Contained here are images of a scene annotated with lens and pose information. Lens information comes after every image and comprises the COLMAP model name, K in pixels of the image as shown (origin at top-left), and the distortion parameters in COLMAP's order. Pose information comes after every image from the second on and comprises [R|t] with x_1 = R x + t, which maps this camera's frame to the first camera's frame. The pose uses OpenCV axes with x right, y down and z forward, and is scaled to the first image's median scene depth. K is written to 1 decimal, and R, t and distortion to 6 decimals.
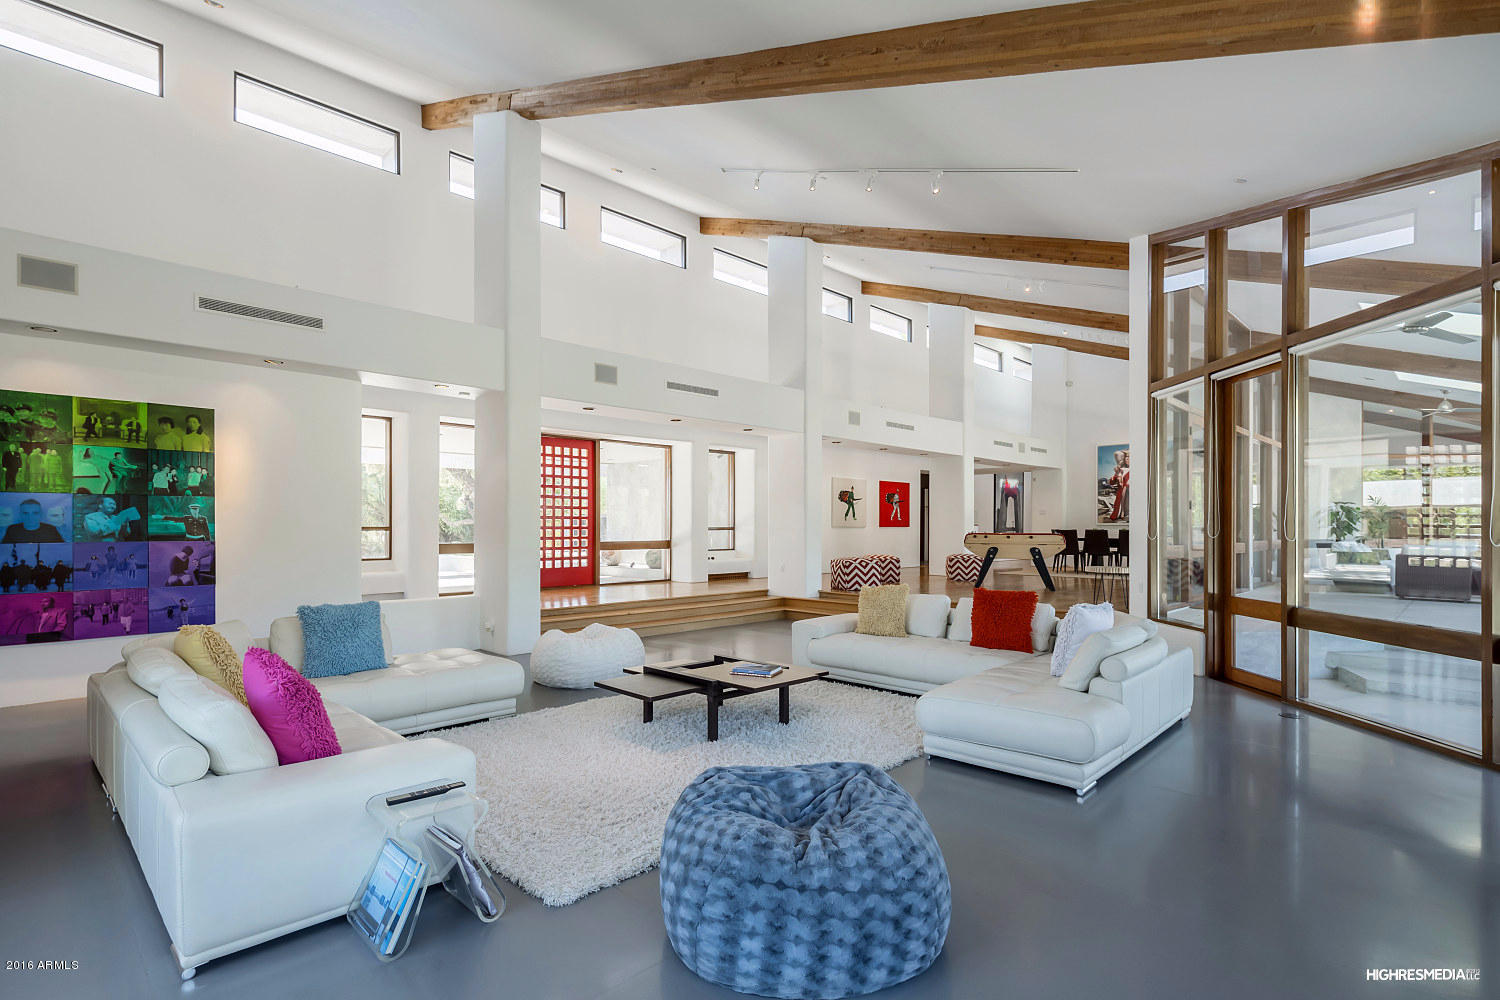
lens RADIAL K [[732.5, 0, 746.0], [0, 732.5, 520.7], [0, 0, 1]] dist [-0.000552, -0.000429]
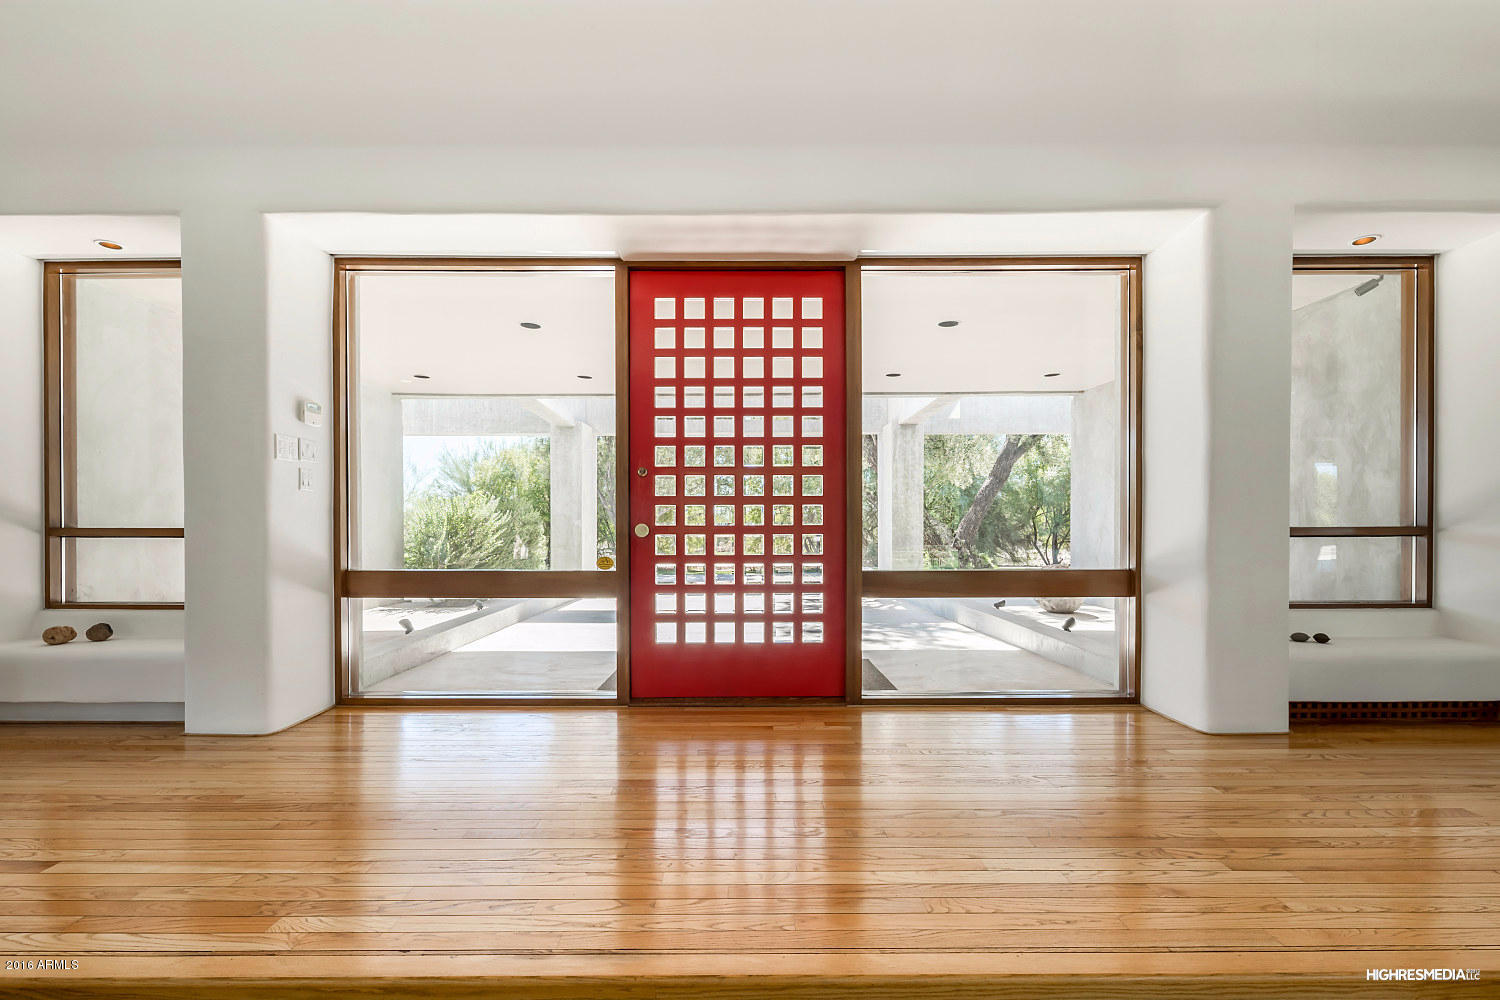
lens RADIAL K [[720.0, 0, 747.2], [0, 720.0, 542.9], [0, 0, 1]] dist [0.000649, 0.000080]
pose [[0.704549, 0.000772, -0.709655, -0.005657], [0.009336, 0.999903, 0.010357, 0.012562], [0.709594, -0.013922, 0.704473, 0.760415]]
